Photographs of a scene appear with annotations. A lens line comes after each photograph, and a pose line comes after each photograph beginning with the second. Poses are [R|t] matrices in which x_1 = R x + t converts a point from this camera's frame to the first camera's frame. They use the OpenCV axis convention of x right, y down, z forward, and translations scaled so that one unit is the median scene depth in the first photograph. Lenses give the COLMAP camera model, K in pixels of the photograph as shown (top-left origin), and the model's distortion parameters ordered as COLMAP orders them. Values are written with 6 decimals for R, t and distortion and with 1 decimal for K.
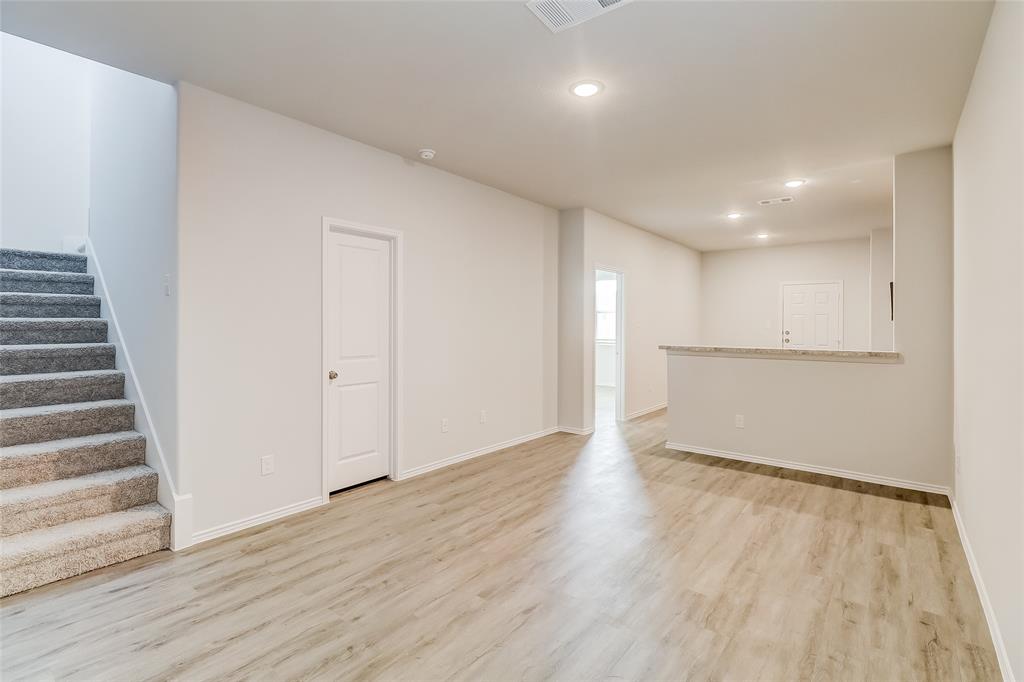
lens RADIAL K [[469.0, 0, 509.1], [0, 469.0, 332.2], [0, 0, 1]] dist [-0.002608, -0.000089]
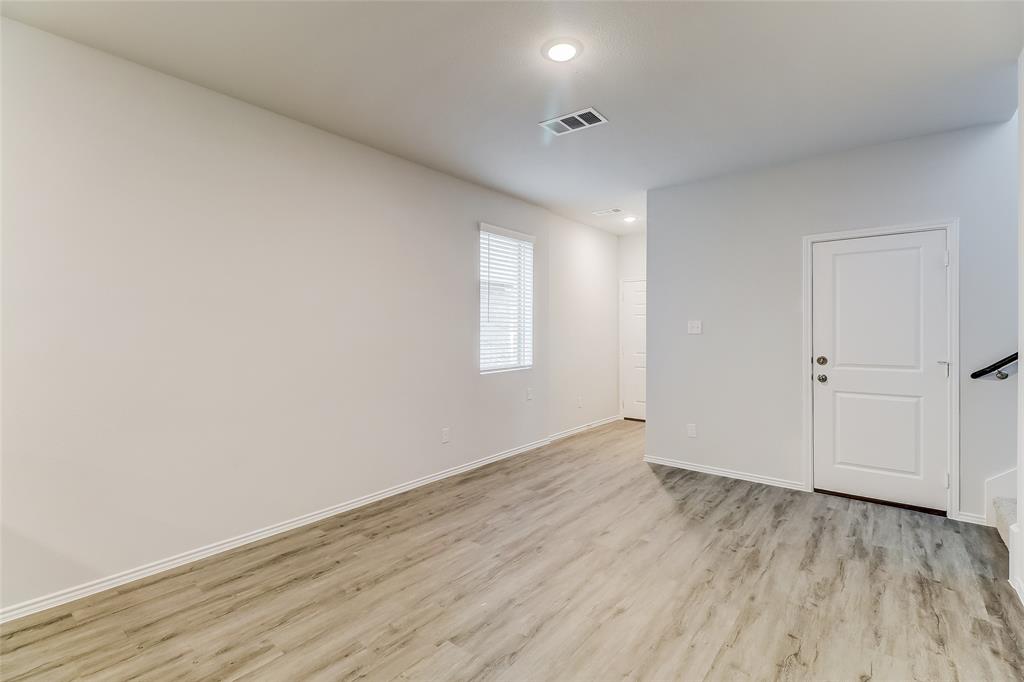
lens RADIAL K [[469.0, 0, 515.0], [0, 469.0, 334.5], [0, 0, 1]] dist [-0.002608, -0.000089]
pose [[-0.999923, -0.004998, -0.011321, 0.290364], [-0.005308, 0.999607, 0.027522, -0.034920], [0.011180, 0.027580, -0.999557, 2.089984]]
